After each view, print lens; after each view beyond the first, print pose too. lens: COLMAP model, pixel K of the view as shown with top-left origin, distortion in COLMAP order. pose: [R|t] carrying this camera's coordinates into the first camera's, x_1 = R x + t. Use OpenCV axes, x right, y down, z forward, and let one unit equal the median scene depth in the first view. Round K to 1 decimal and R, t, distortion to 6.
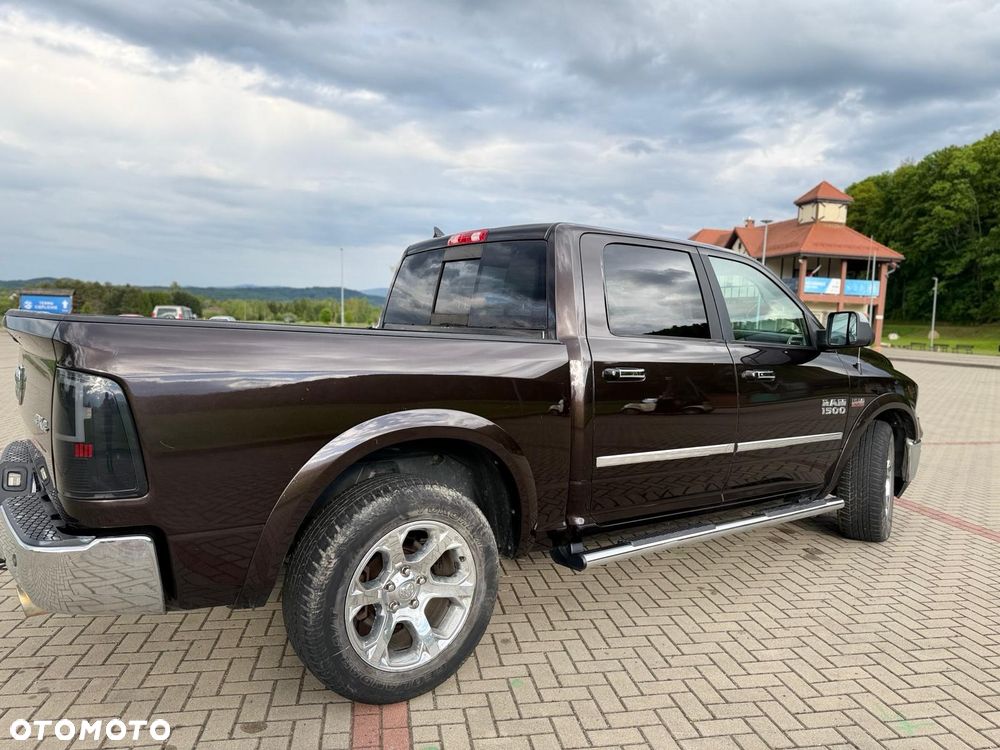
lens RADIAL K [[679.6, 0, 499.2], [0, 679.6, 347.8], [0, 0, 1]] dist [0.035348, -0.063523]
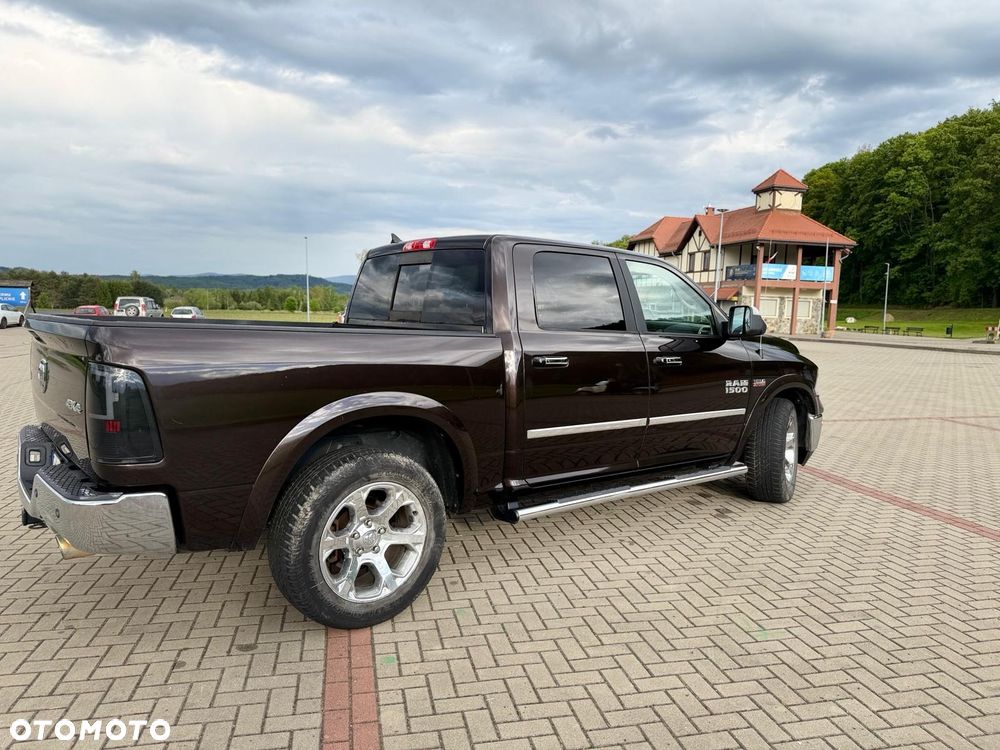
lens RADIAL K [[679.6, 0, 499.2], [0, 679.6, 347.8], [0, 0, 1]] dist [0.035348, -0.063523]
pose [[0.998871, -0.011320, 0.046143, 0.038412], [0.010428, 0.999755, 0.019513, -0.009555], [-0.046352, -0.019010, 0.998744, -0.197845]]
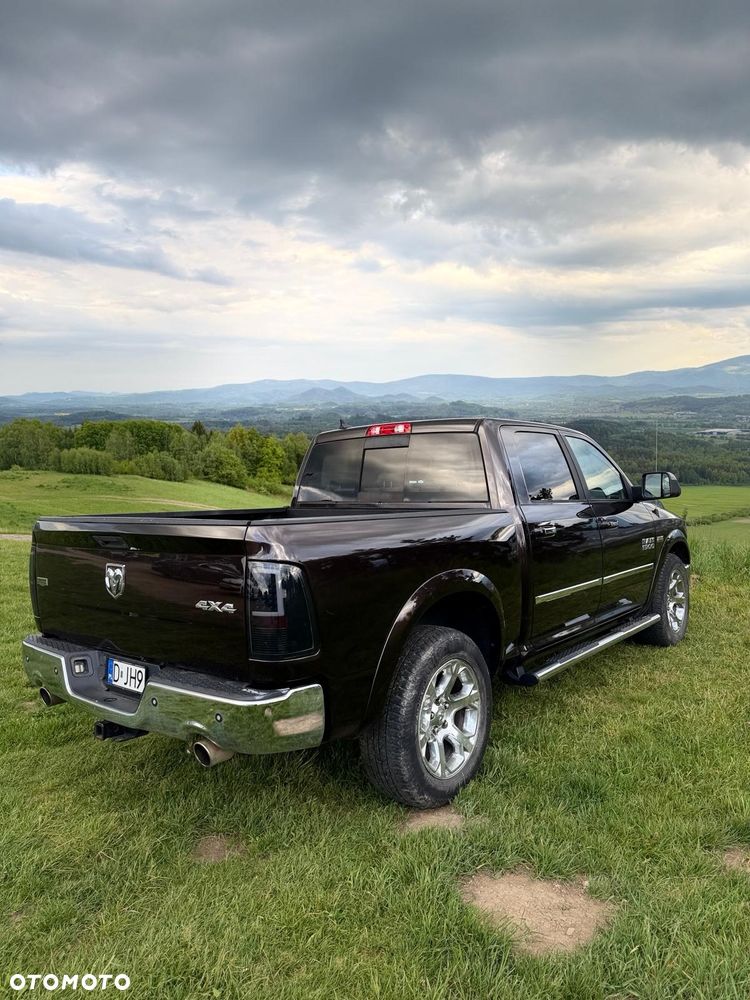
lens RADIAL K [[698.5, 0, 391.7], [0, 698.5, 501.5], [0, 0, 1]] dist [0.075682, -0.113941]
pose [[0.952758, -0.067776, 0.296073, -0.487322], [0.073008, 0.997309, -0.006638, -0.031428], [-0.294826, 0.027940, 0.955142, -0.193246]]
